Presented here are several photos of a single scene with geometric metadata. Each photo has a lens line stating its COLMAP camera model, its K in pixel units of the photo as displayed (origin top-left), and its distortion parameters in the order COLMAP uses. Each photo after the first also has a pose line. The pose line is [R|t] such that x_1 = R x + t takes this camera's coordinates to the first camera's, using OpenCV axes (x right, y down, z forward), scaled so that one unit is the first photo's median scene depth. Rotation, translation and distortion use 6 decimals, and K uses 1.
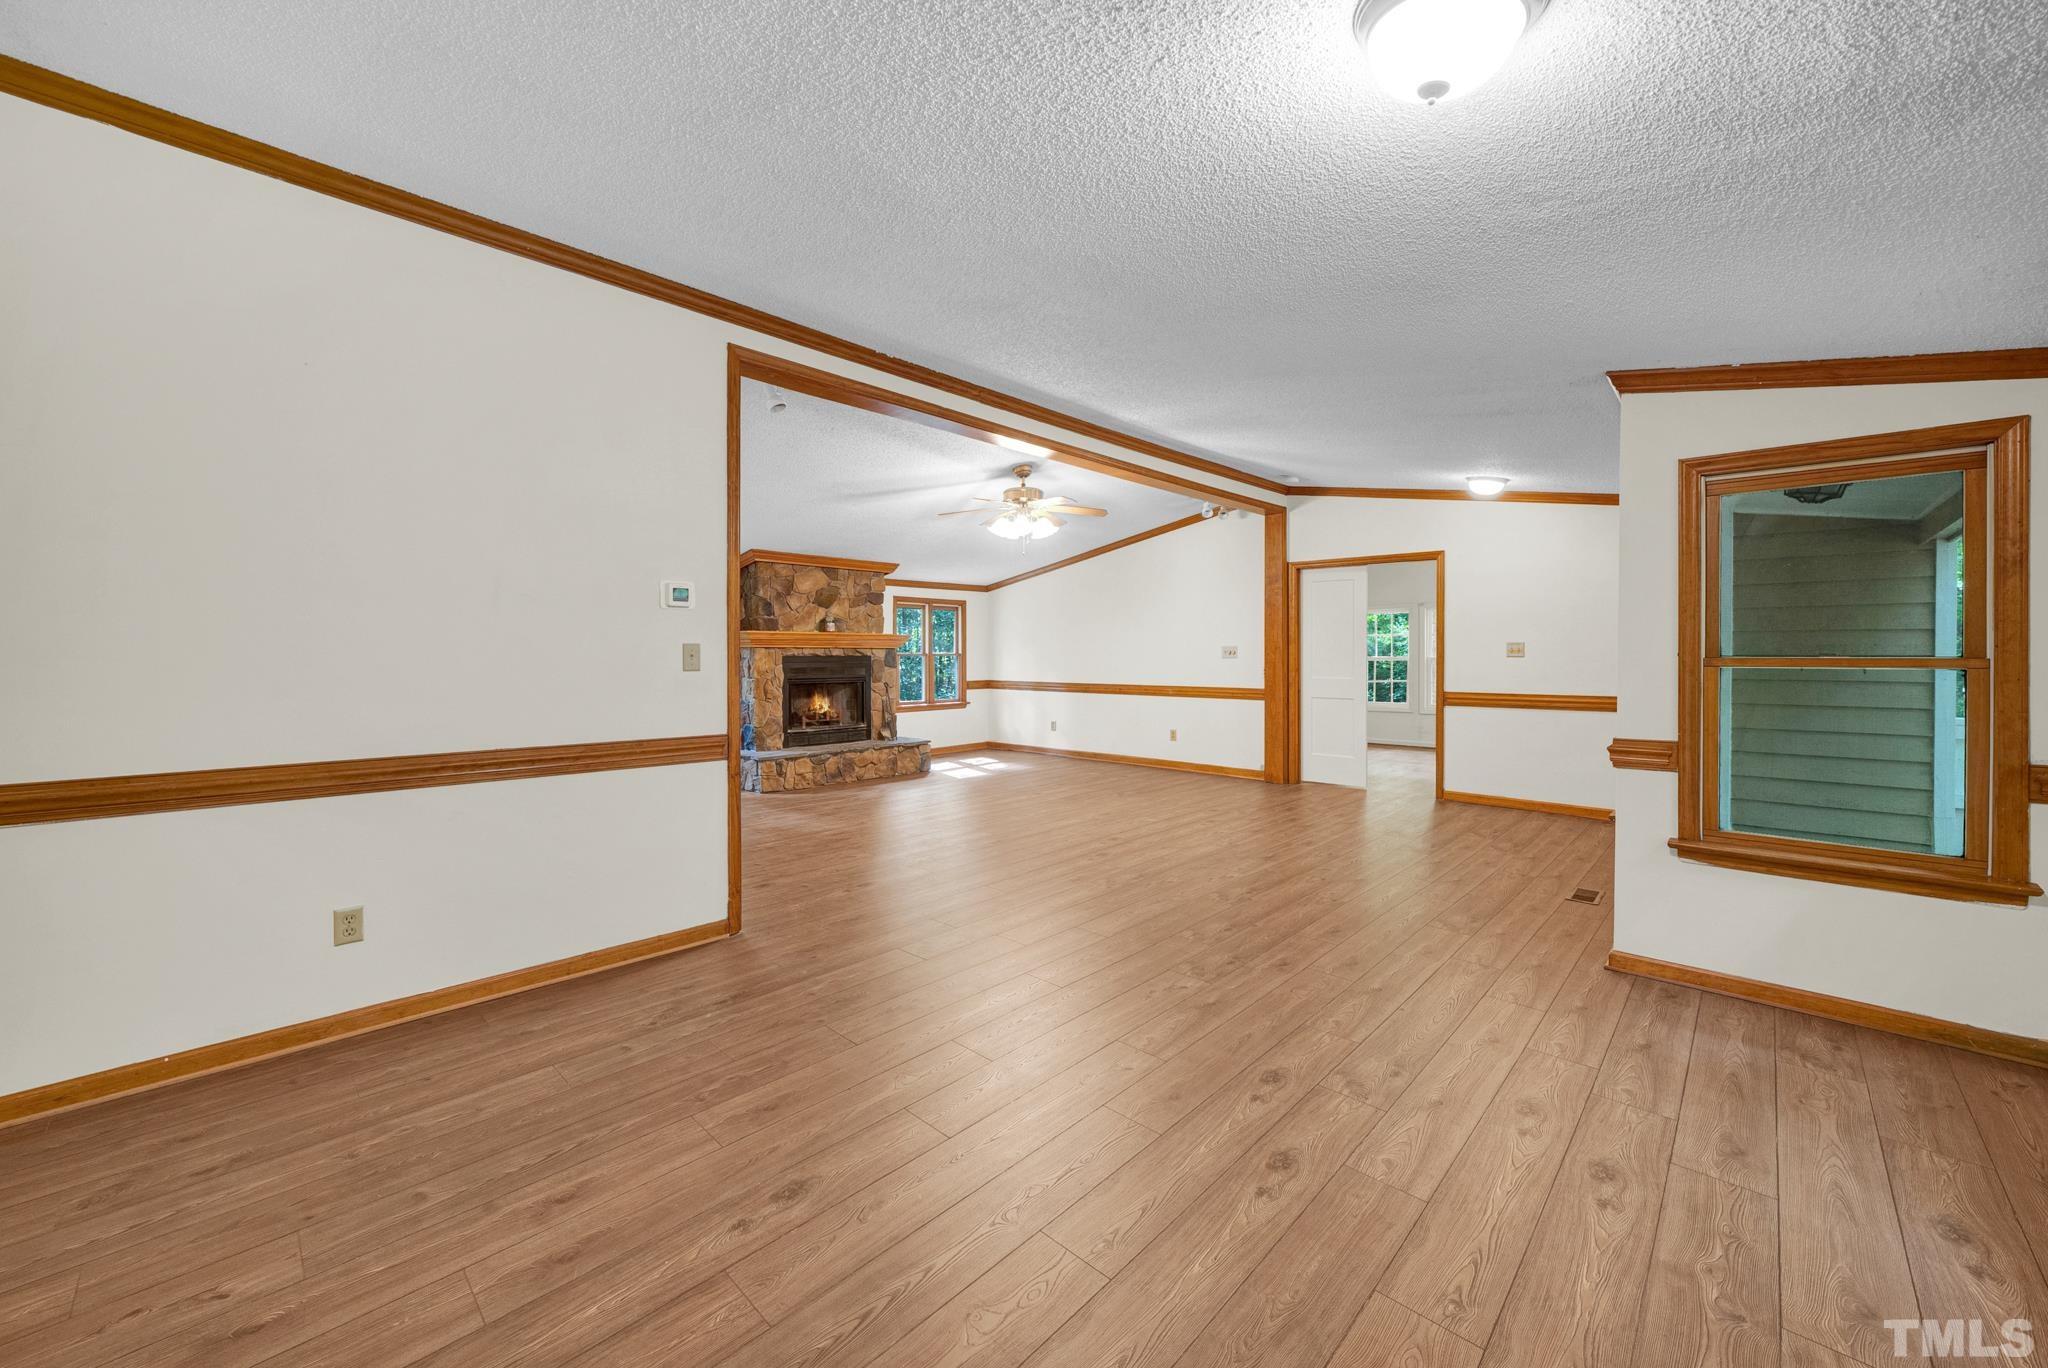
lens RADIAL K [[774.5, 0, 1025.2], [0, 774.5, 649.4], [0, 0, 1]] dist [0.000215, 0.000000]
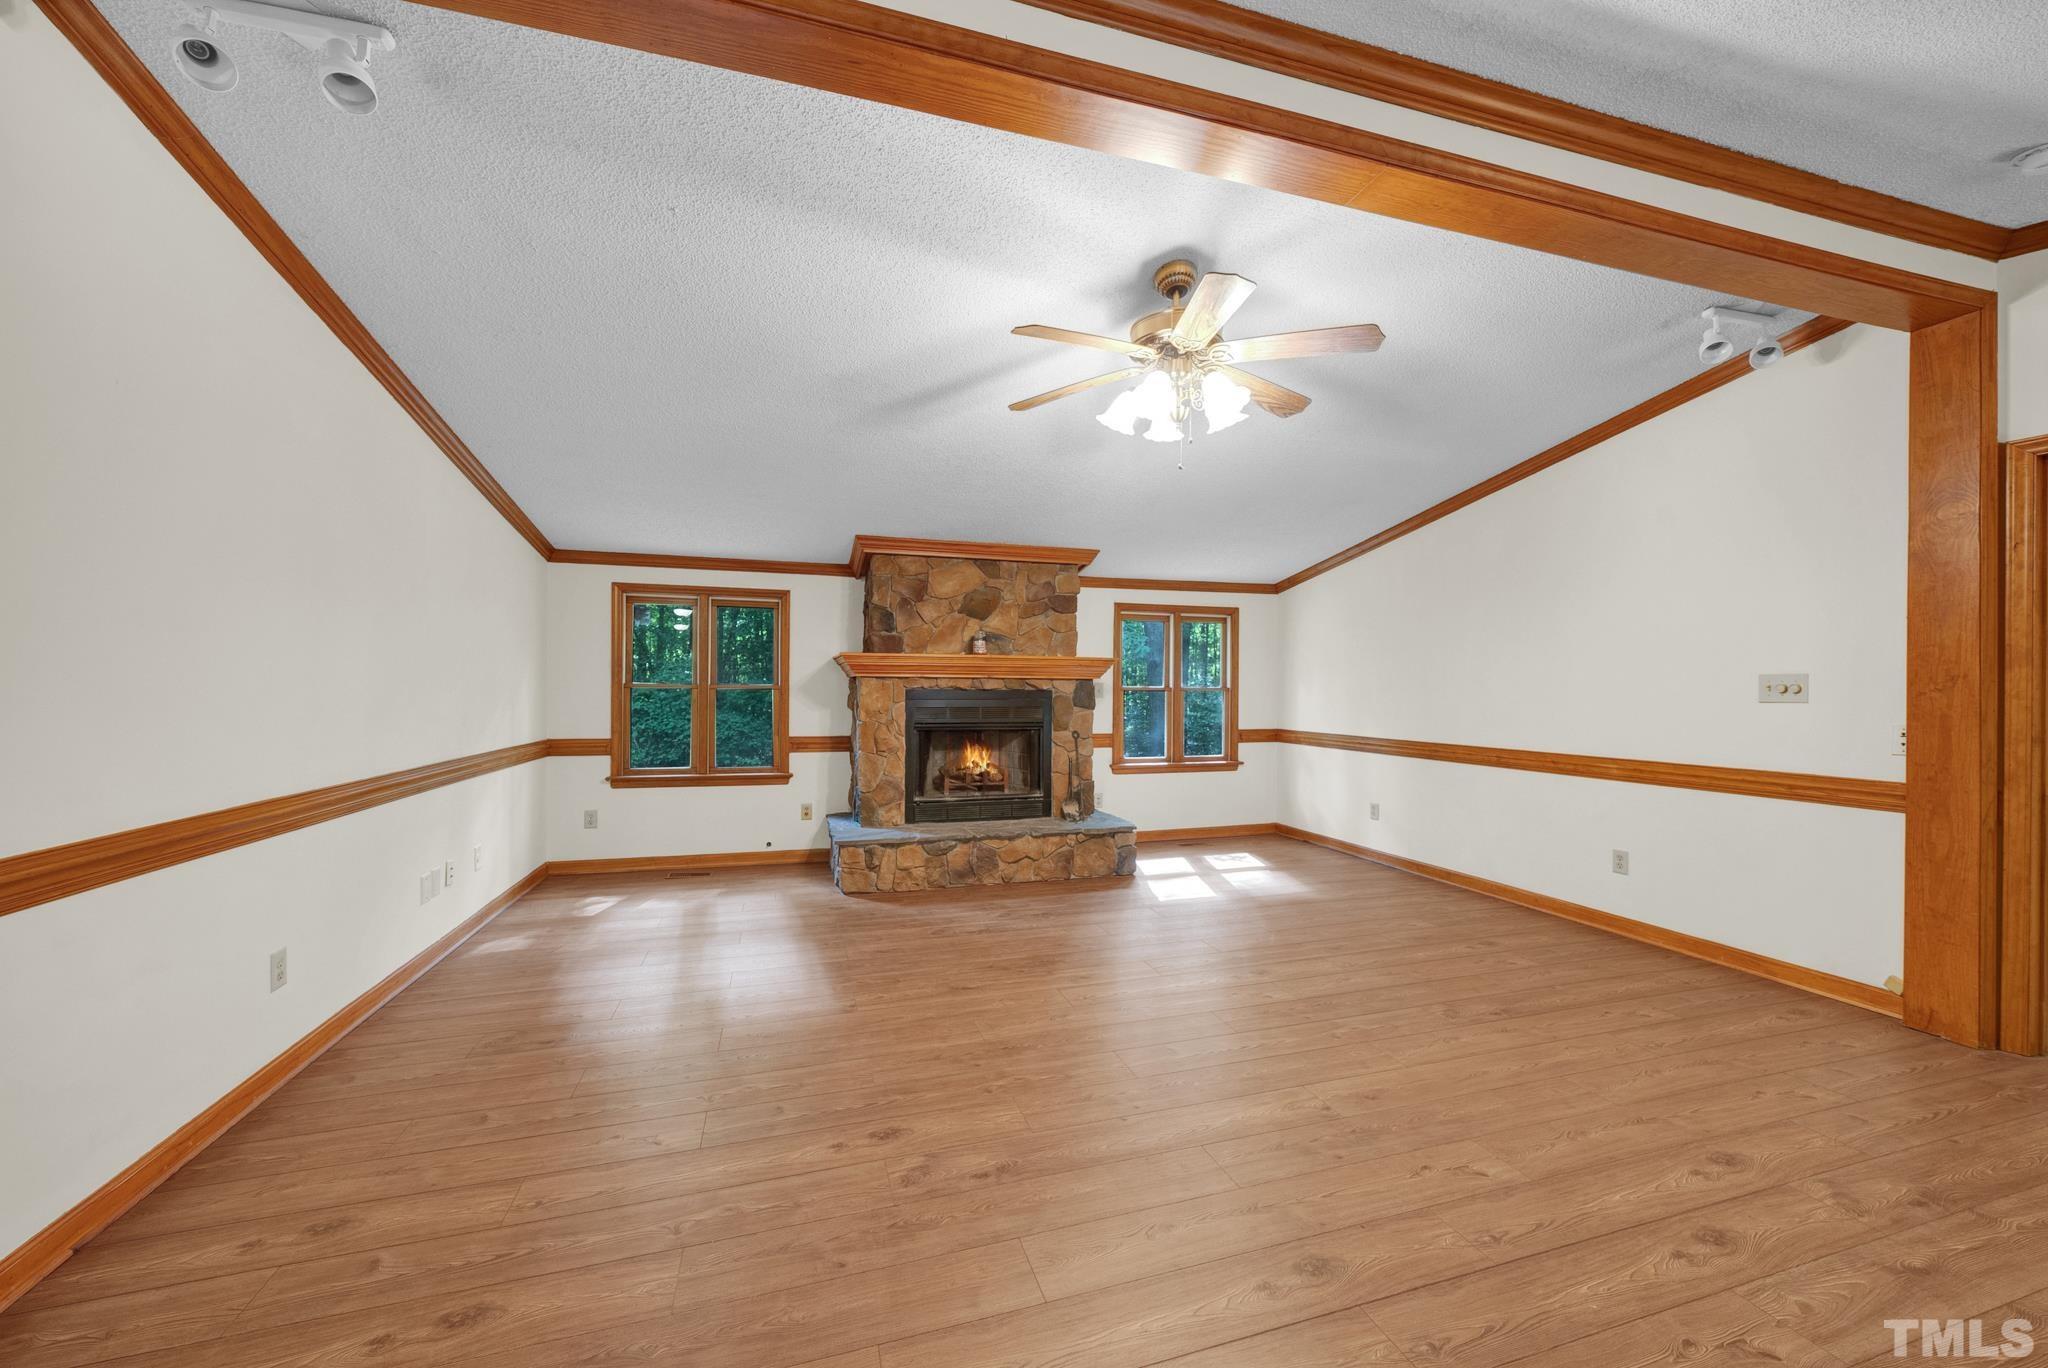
lens RADIAL K [[769.8, 0, 1024.0], [0, 769.8, 684.0], [0, 0, 1]] dist [-0.001365, -0.000138]
pose [[0.874581, 0.003620, -0.484867, 0.103053], [-0.003418, 0.999993, 0.001301, 0.002146], [0.484868, 0.000519, 0.874587, 0.424049]]
